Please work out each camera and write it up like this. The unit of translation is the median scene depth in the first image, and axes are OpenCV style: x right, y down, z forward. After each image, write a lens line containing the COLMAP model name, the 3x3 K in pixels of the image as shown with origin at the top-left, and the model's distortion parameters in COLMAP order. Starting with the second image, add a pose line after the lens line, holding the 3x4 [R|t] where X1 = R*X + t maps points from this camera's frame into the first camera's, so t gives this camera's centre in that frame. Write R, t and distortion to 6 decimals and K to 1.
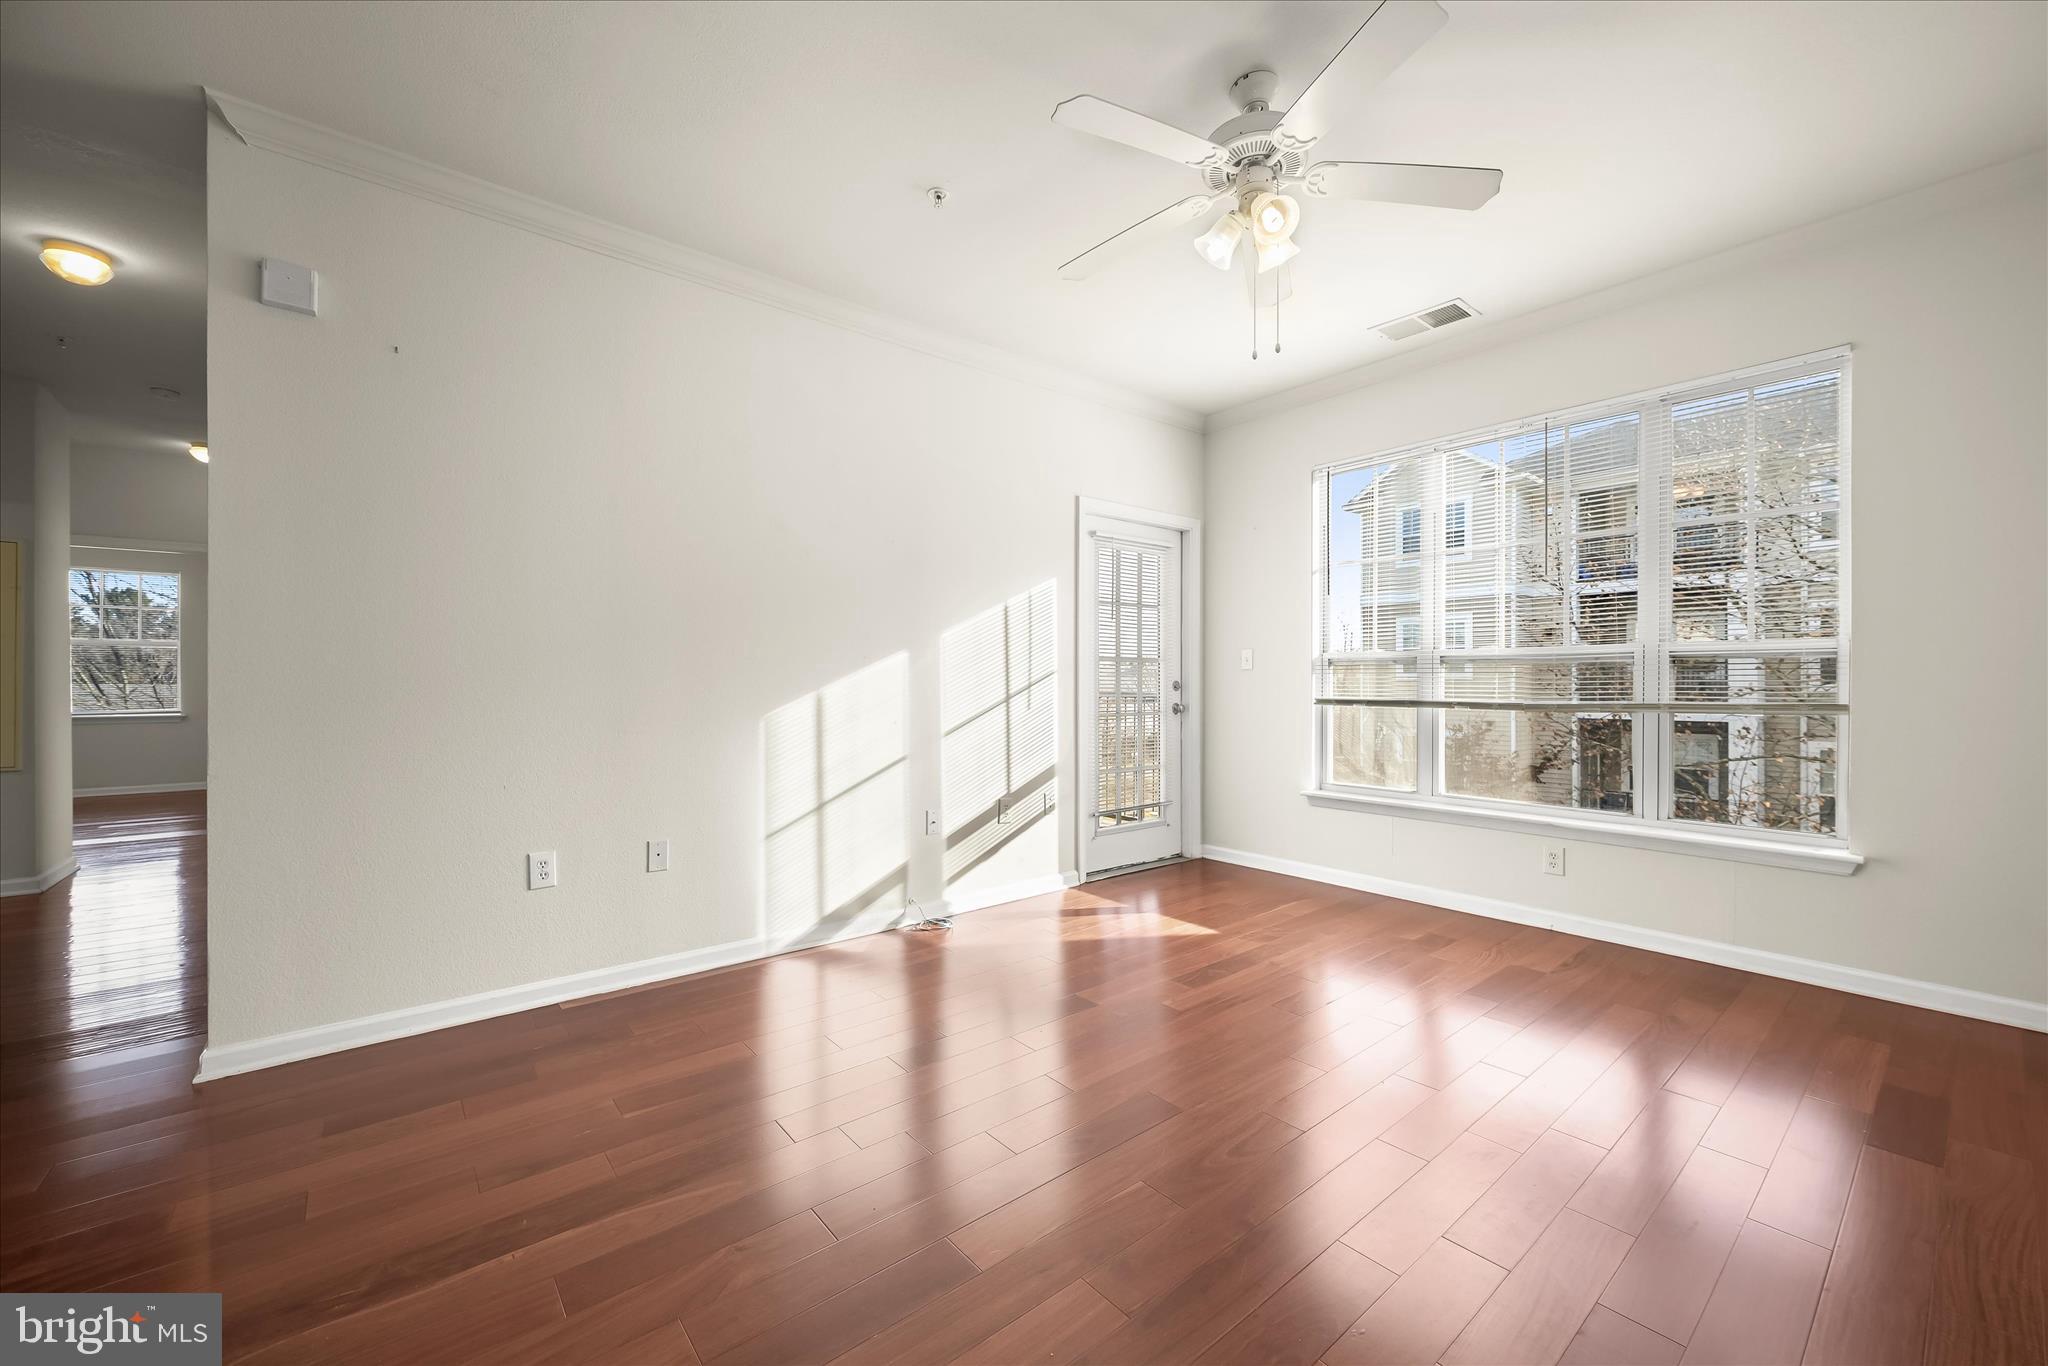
lens RADIAL K [[808.4, 0, 1034.9], [0, 808.4, 687.6], [0, 0, 1]] dist [-0.000786, -0.000162]
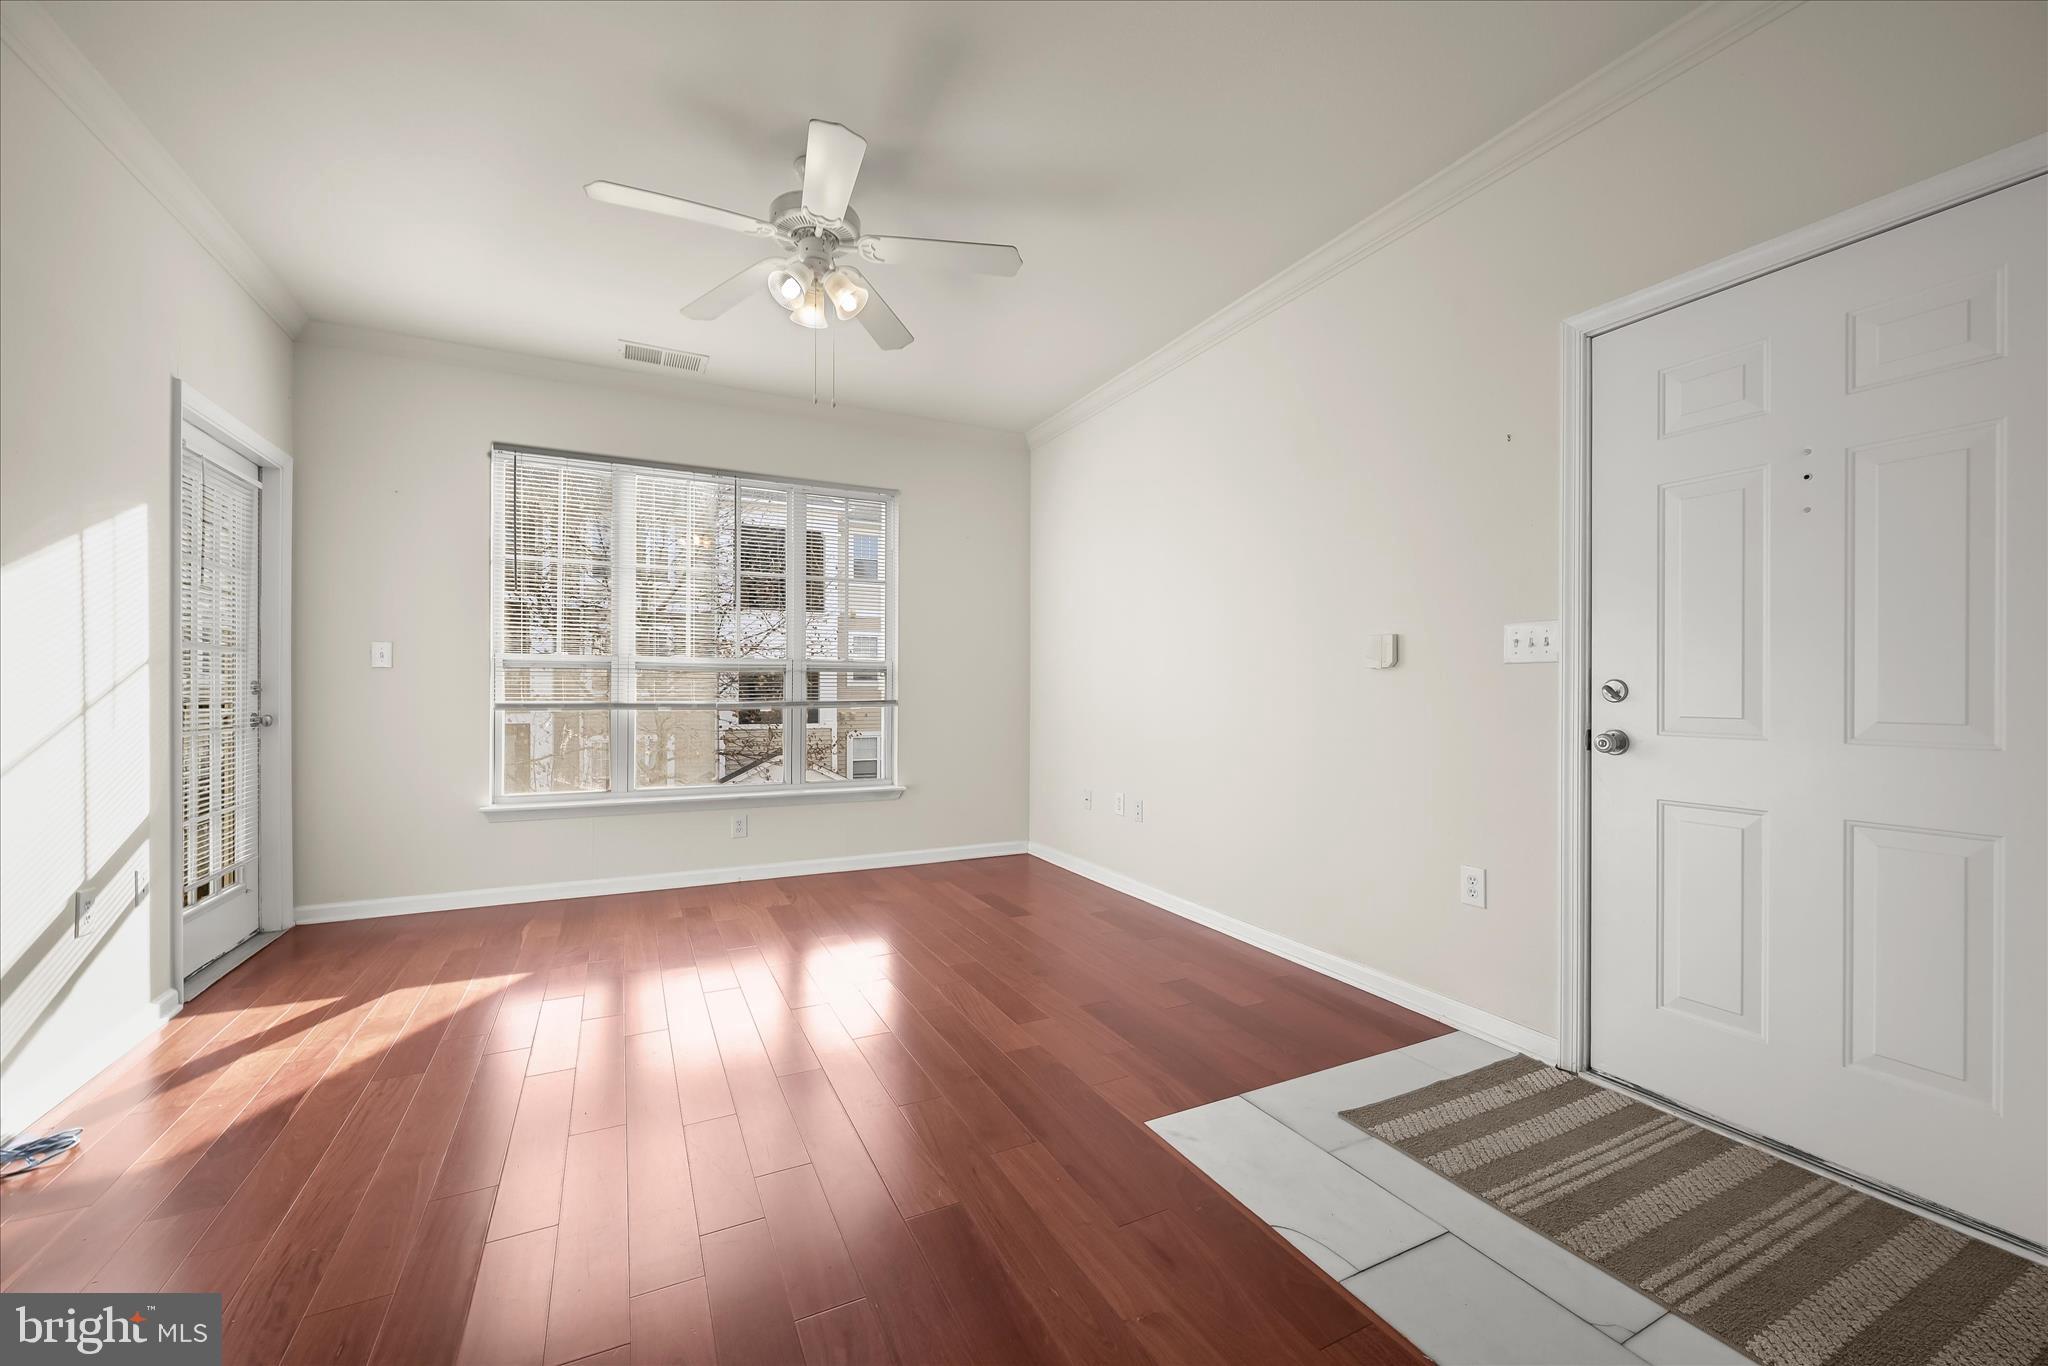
lens RADIAL K [[800.8, 0, 1027.3], [0, 800.8, 694.5], [0, 0, 1]] dist [-0.001701, -0.000371]
pose [[0.215223, -0.003037, 0.976560, -0.413795], [0.002244, 0.999994, 0.002615, 0.003271], [-0.976562, 0.001629, 0.215229, 0.242515]]
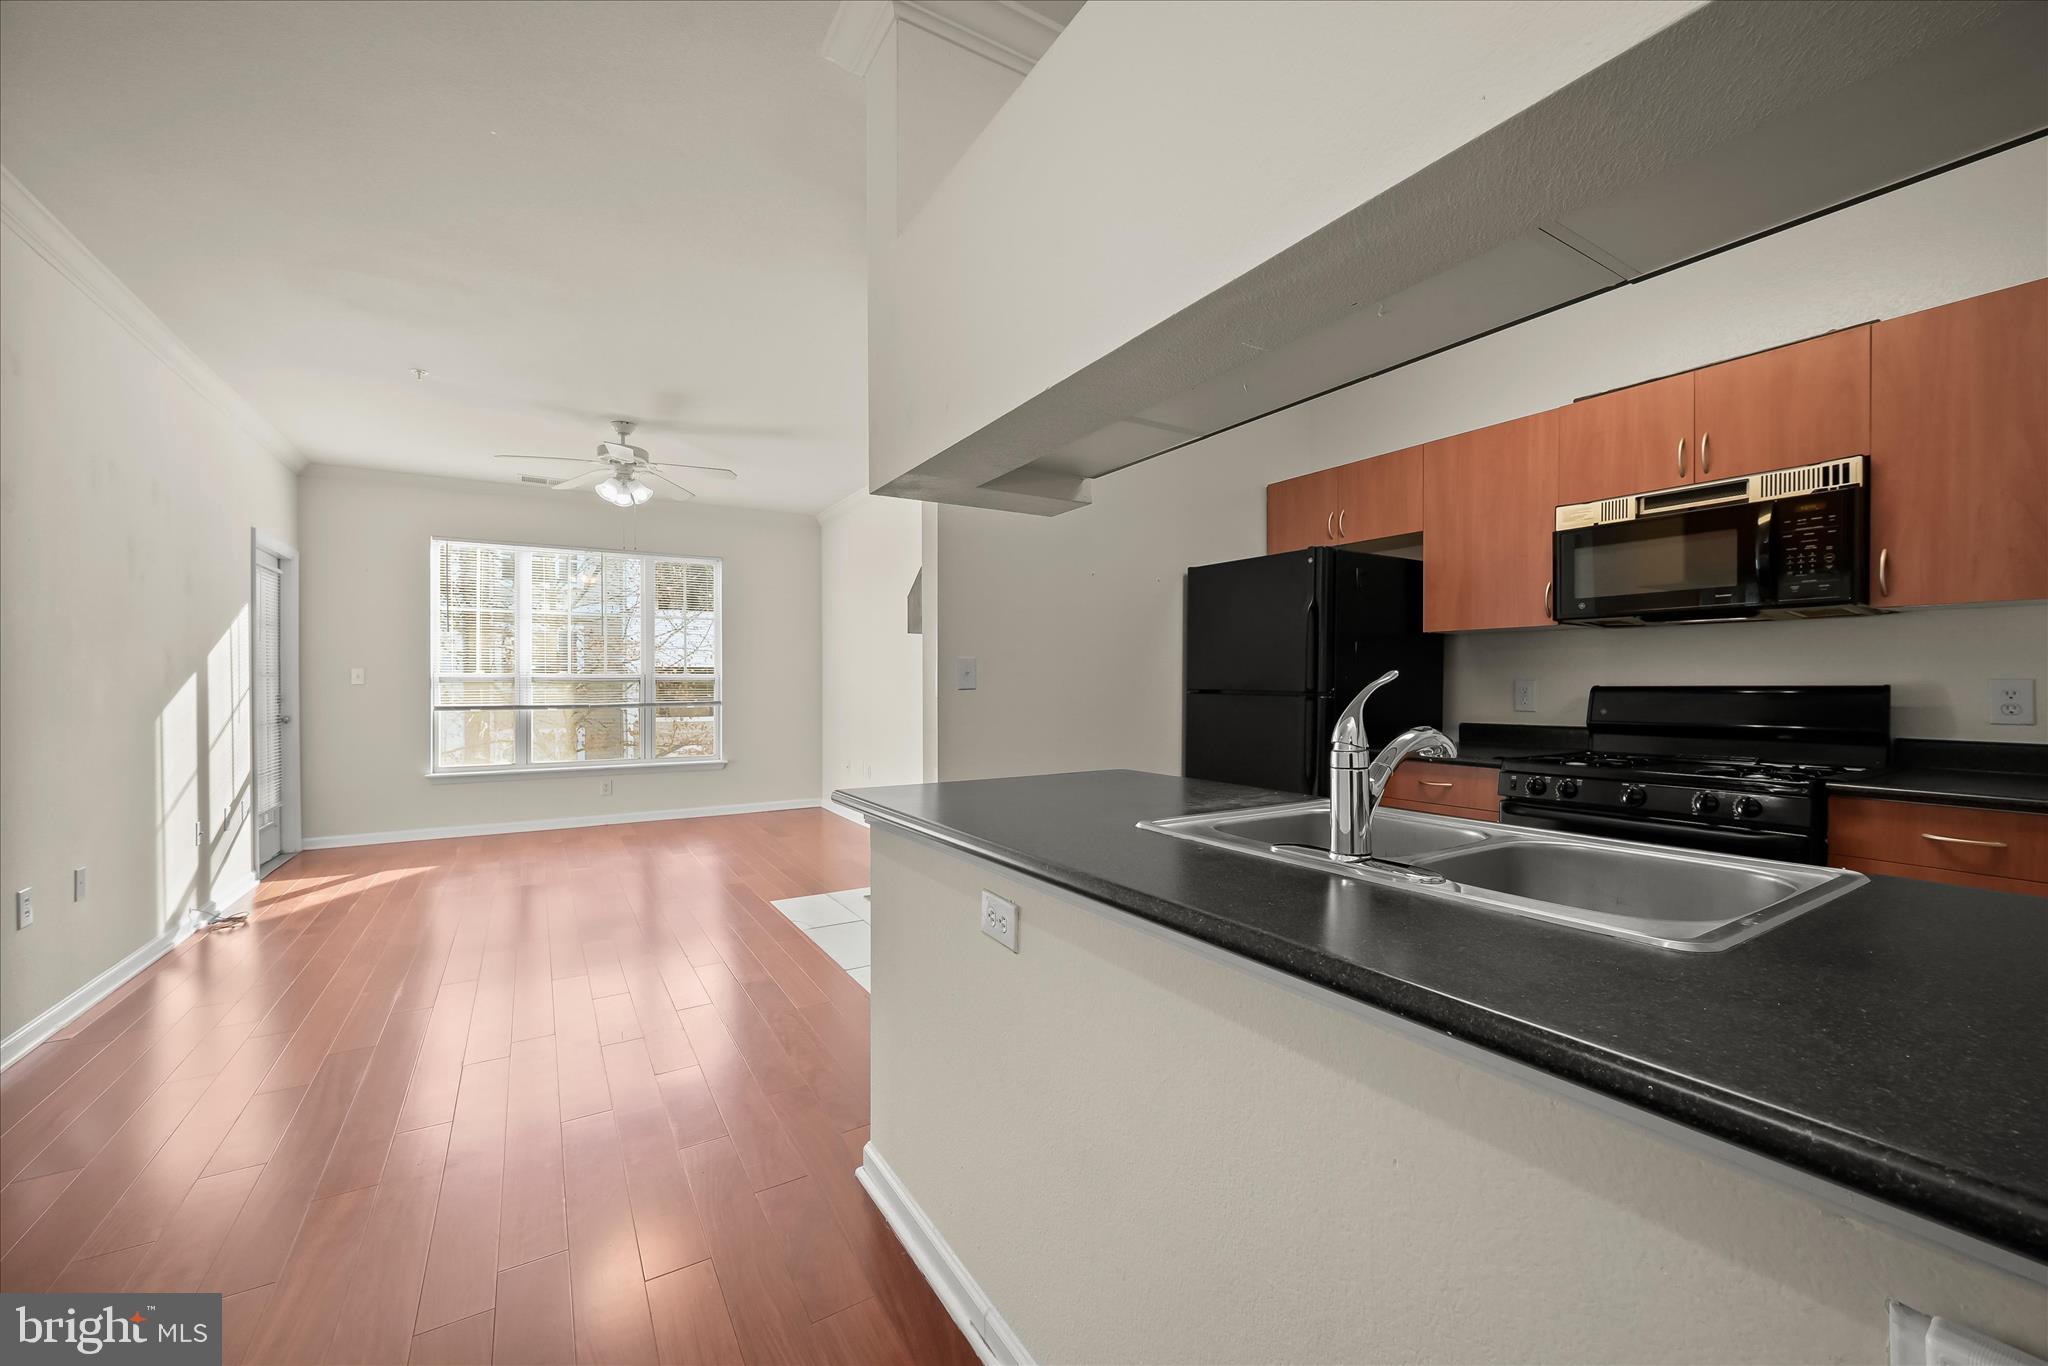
lens RADIAL K [[808.4, 0, 1034.9], [0, 808.4, 687.6], [0, 0, 1]] dist [-0.000786, -0.000162]
pose [[0.133160, -0.008040, 0.991062, -0.920604], [0.007880, 0.999944, 0.007054, -0.021261], [-0.991063, 0.006870, 0.133216, -0.203154]]
